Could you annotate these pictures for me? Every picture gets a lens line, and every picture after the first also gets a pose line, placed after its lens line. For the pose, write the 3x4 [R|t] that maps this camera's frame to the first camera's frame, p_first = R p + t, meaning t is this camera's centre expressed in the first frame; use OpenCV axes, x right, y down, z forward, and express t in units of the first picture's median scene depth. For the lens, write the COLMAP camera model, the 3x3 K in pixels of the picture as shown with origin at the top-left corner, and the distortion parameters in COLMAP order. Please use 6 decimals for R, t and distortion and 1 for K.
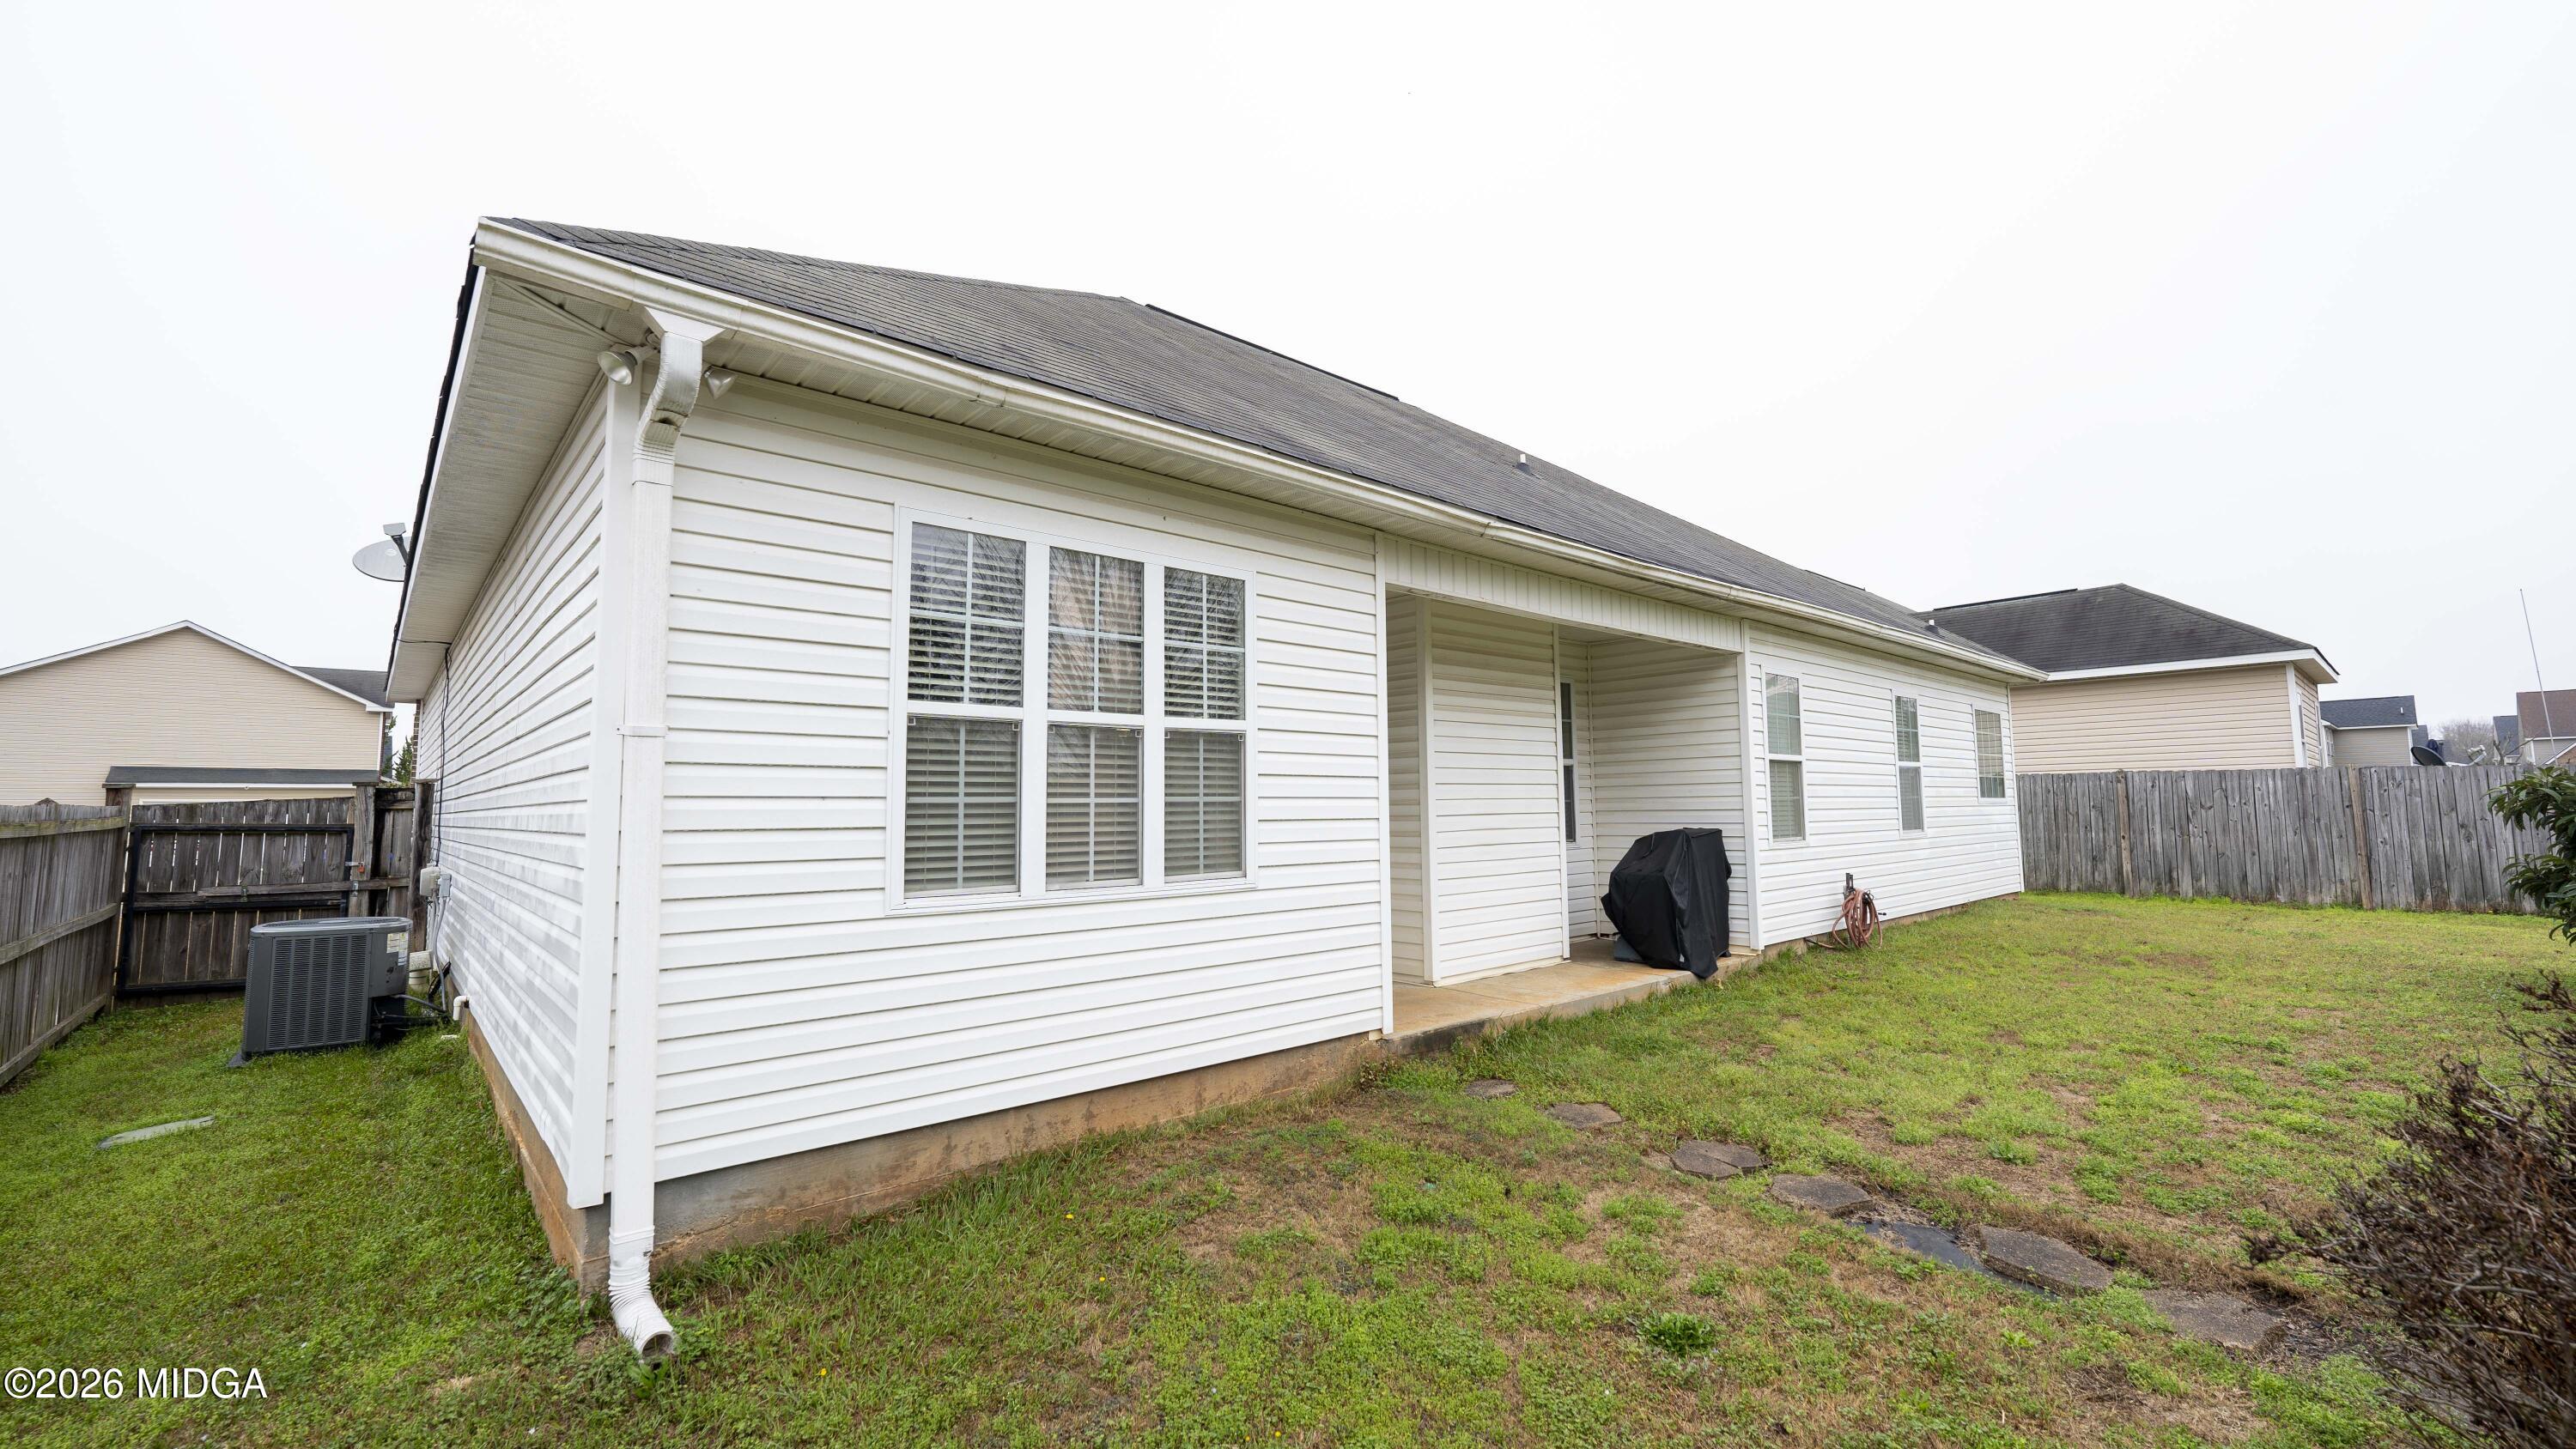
lens RADIAL K [[1043.5, 0, 1294.2], [0, 1043.5, 719.3], [0, 0, 1]] dist [-0.011973, -0.001752]
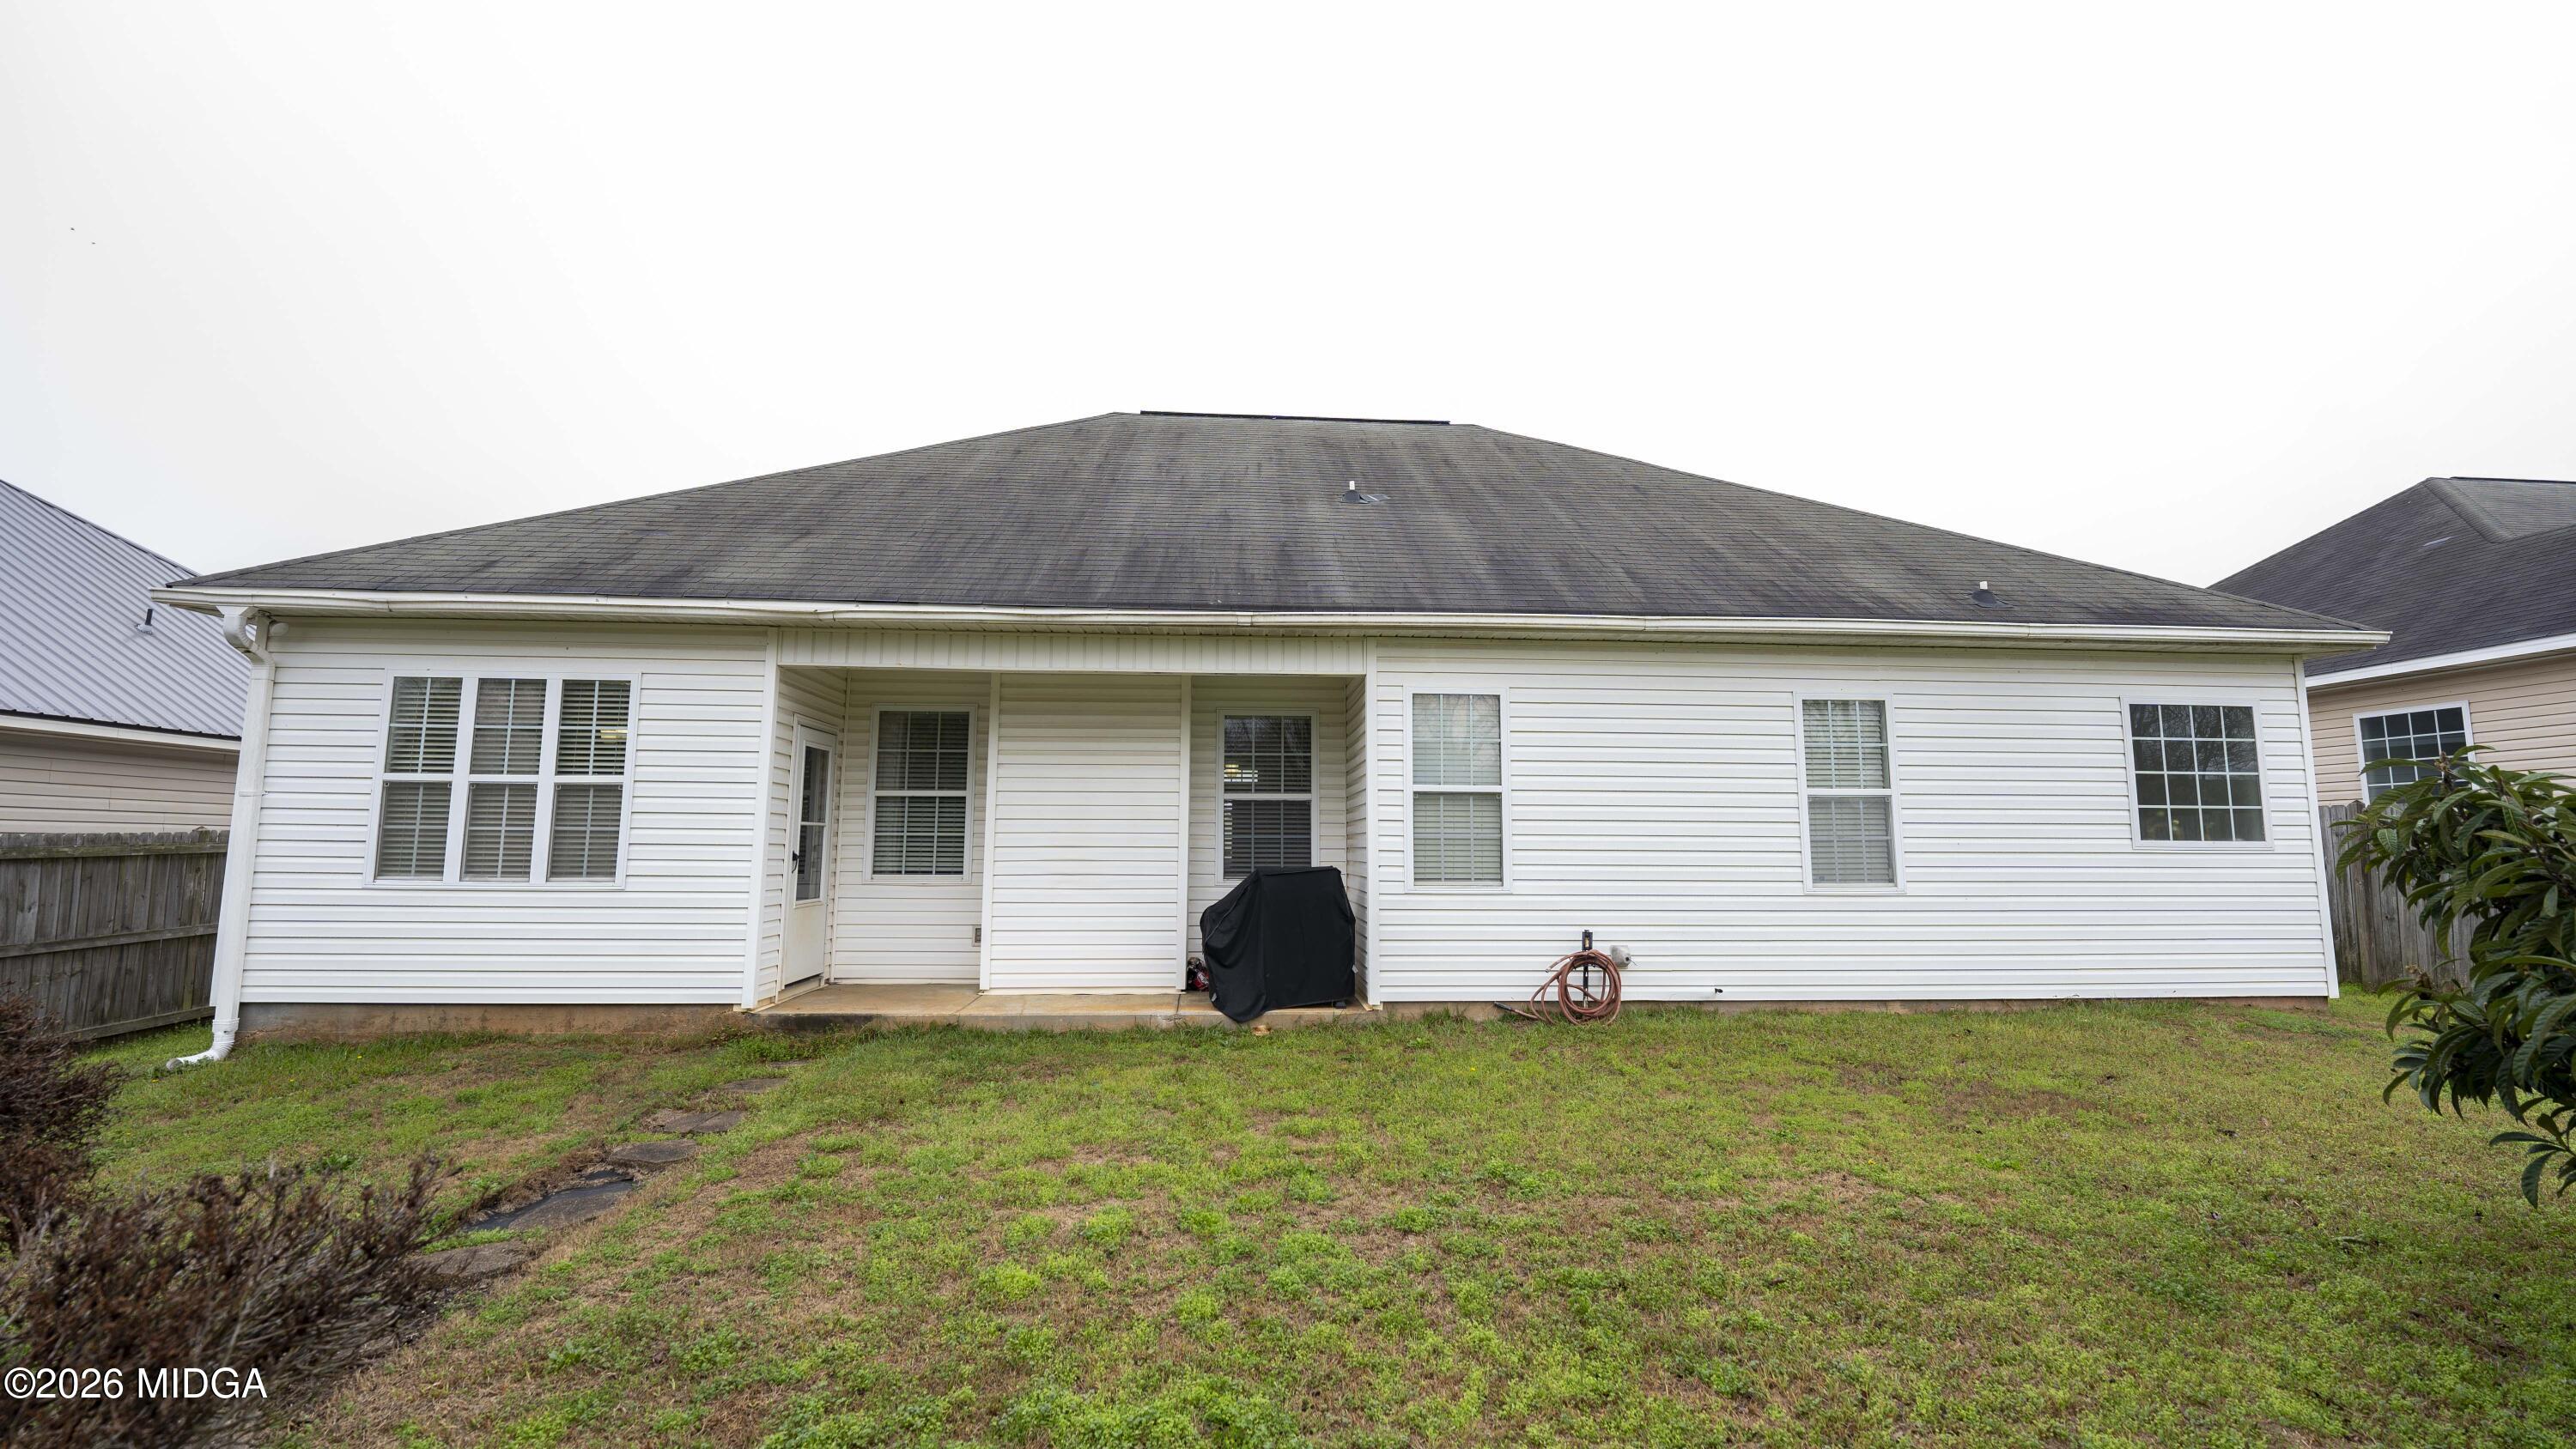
lens RADIAL K [[1043.5, 0, 1297.2], [0, 1043.5, 725.6], [0, 0, 1]] dist [-0.011973, -0.001752]
pose [[0.789082, -0.052801, -0.612014, 1.764117], [0.037873, 0.998585, -0.037321, 0.023549], [0.613119, 0.006271, 0.789966, 0.464988]]
